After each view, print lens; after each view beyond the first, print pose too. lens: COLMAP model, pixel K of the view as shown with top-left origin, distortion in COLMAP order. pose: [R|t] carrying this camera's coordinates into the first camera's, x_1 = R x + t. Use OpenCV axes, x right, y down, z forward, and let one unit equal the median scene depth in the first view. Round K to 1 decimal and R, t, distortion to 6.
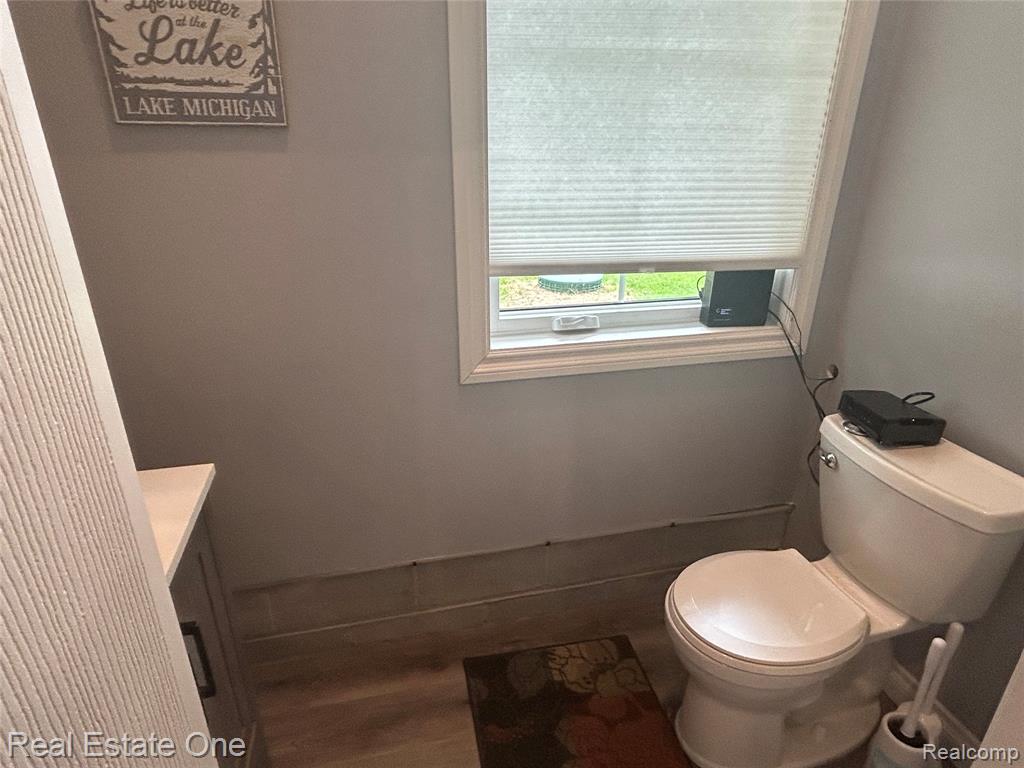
lens RADIAL K [[589.0, 0, 511.6], [0, 589.0, 383.6], [0, 0, 1]] dist [0.000192, 0.000361]
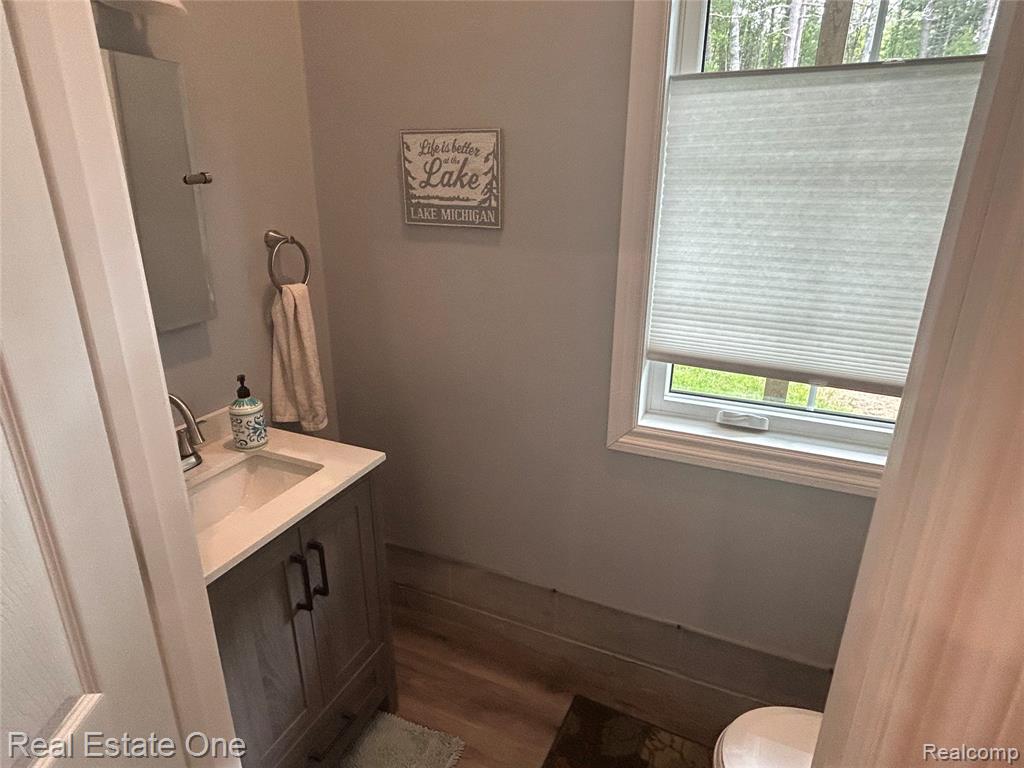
lens RADIAL K [[589.0, 0, 513.7], [0, 589.0, 384.9], [0, 0, 1]] dist [0.000192, 0.000361]
pose [[0.794297, 0.201096, -0.573283, 0.433776], [-0.237671, 0.971279, 0.011406, -0.096010], [0.559111, 0.127193, 0.819278, -0.043469]]
